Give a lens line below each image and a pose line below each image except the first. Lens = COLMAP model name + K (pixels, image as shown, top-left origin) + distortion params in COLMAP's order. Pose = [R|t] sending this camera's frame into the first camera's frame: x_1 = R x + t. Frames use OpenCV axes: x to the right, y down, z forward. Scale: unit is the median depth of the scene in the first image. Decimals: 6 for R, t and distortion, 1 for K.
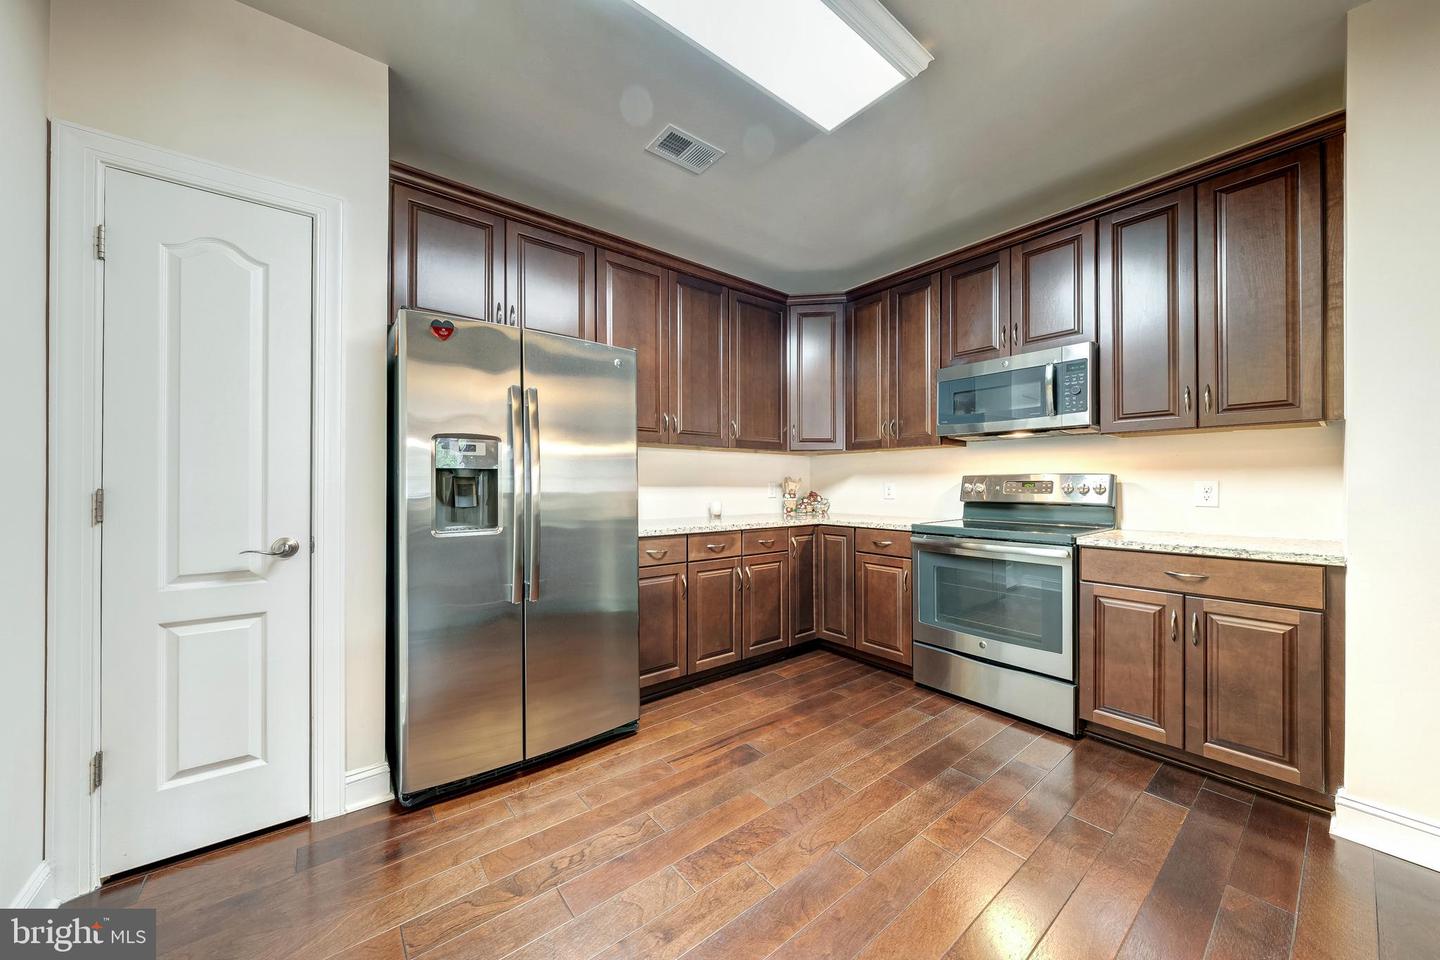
lens RADIAL K [[495.2, 0, 696.3], [0, 495.2, 481.7], [0, 0, 1]] dist [-0.001470, -0.000128]
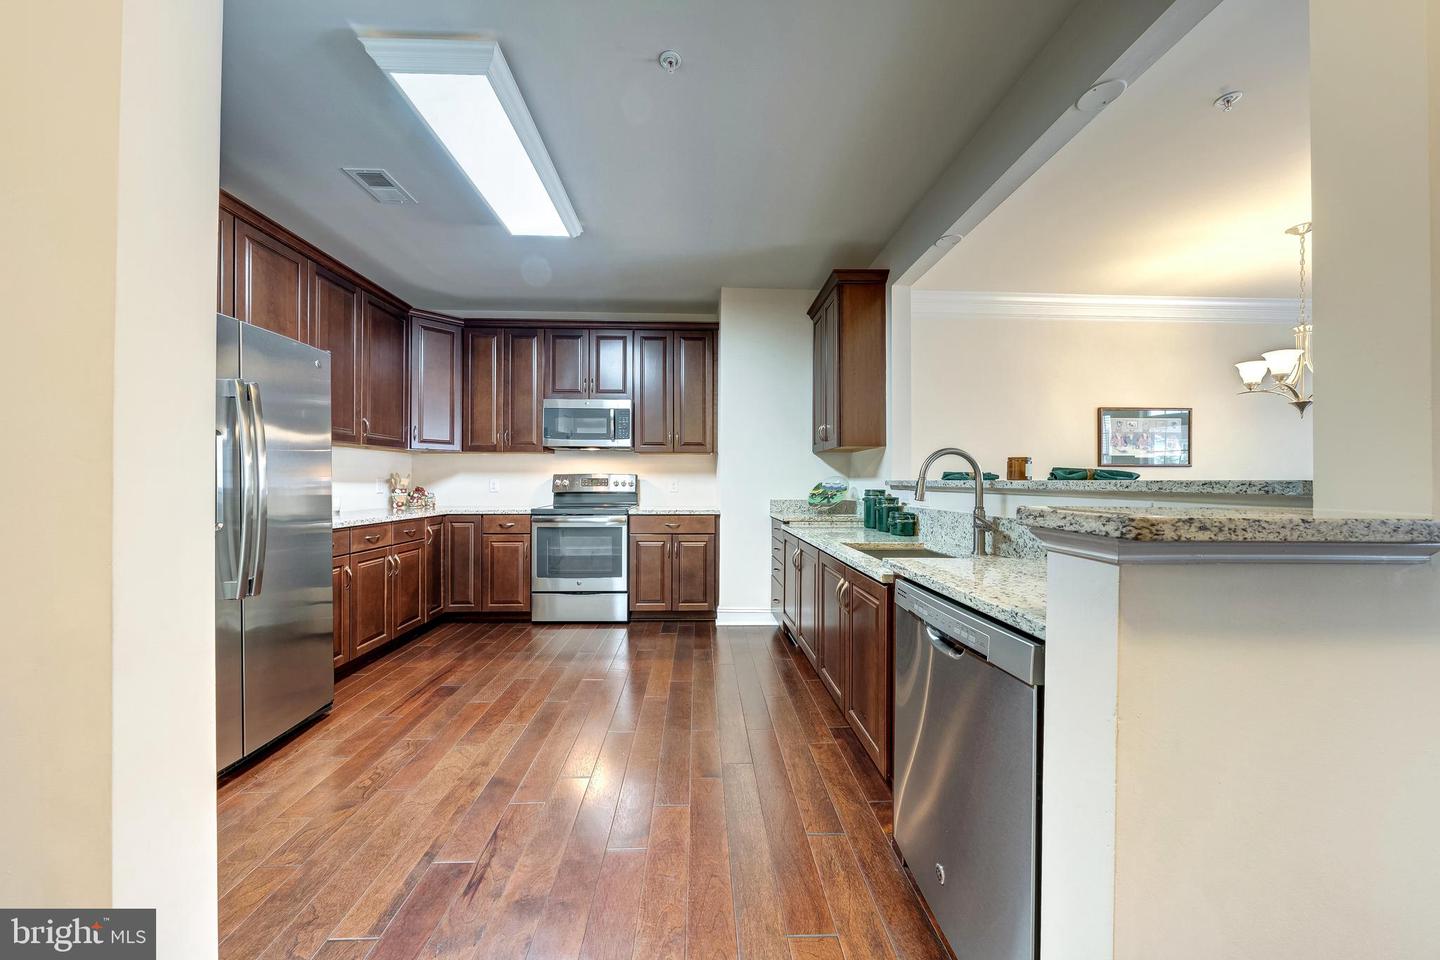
lens RADIAL K [[495.2, 0, 707.3], [0, 495.2, 479.1], [0, 0, 1]] dist [-0.001470, -0.000128]
pose [[0.587934, 0.004216, 0.808898, -0.423706], [-0.005342, 0.999985, -0.001329, 0.000913], [-0.808892, -0.003539, 0.587947, -0.232491]]
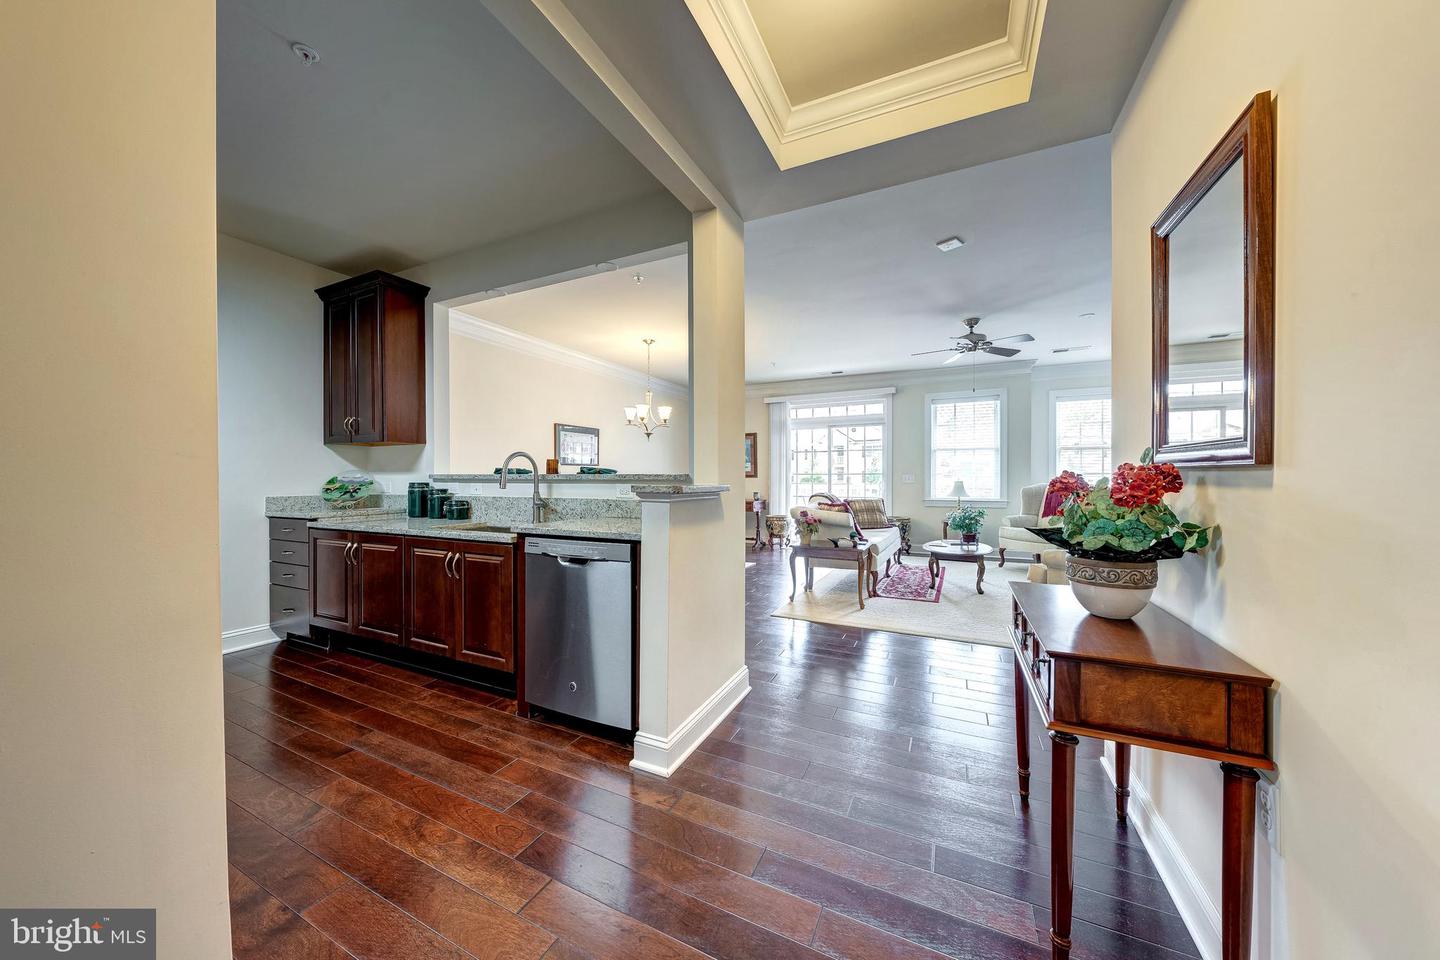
lens RADIAL K [[495.2, 0, 736.2], [0, 495.2, 493.5], [0, 0, 1]] dist [-0.001470, -0.000128]
pose [[-0.470486, -0.032005, 0.881827, -0.786315], [-0.004095, 0.999410, 0.034088, 0.003254], [-0.882398, 0.012427, -0.470340, 0.006139]]
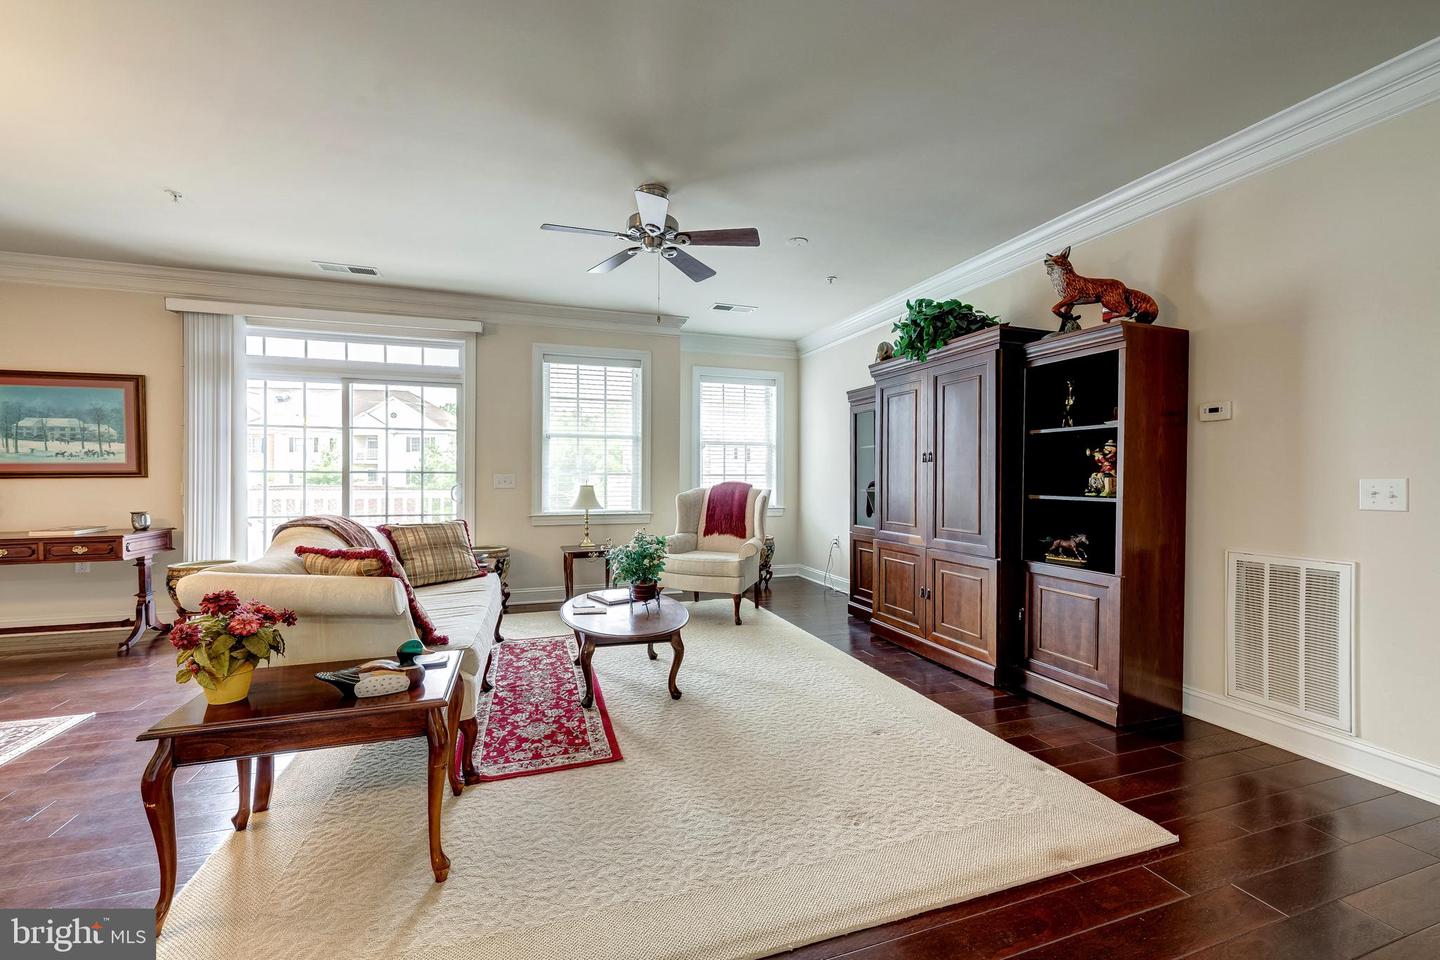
lens RADIAL K [[554.8, 0, 718.5], [0, 554.8, 479.5], [0, 0, 1]] dist [0.005689, -0.001111]
pose [[-0.948319, -0.007394, 0.317233, -0.052353], [-0.007105, 0.999973, 0.002069, -0.001560], [-0.317239, -0.000292, -0.948346, -0.625819]]
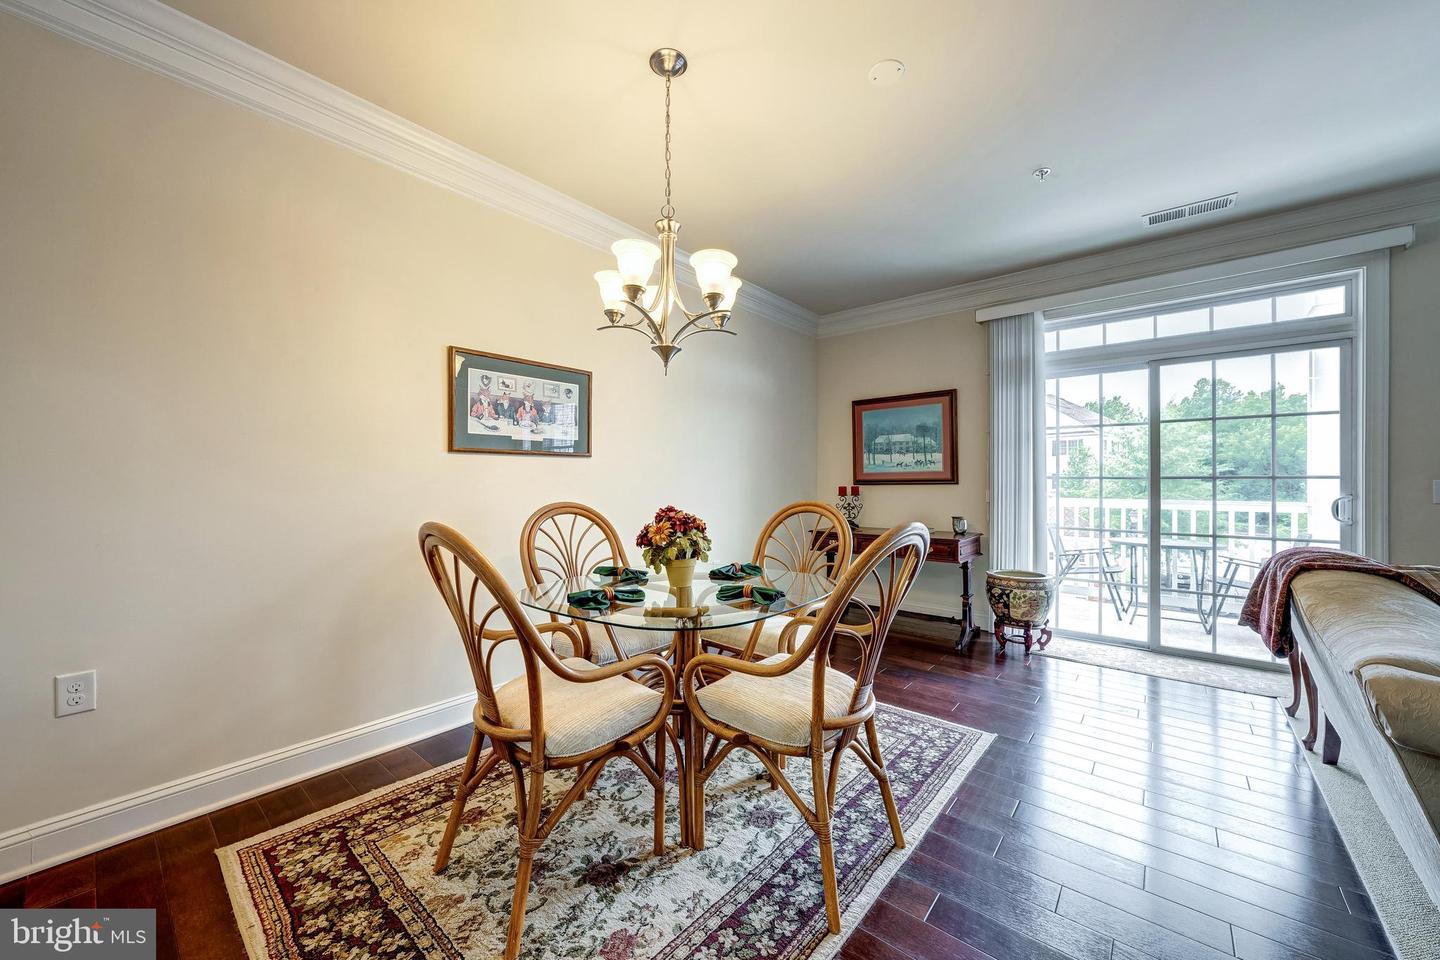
lens RADIAL K [[554.8, 0, 727.9], [0, 554.8, 480.3], [0, 0, 1]] dist [0.005689, -0.001111]
pose [[-0.217077, -0.003630, 0.976148, 0.475475], [-0.005850, 0.999980, 0.002417, -0.004323], [-0.976137, -0.005186, -0.217094, -0.565548]]
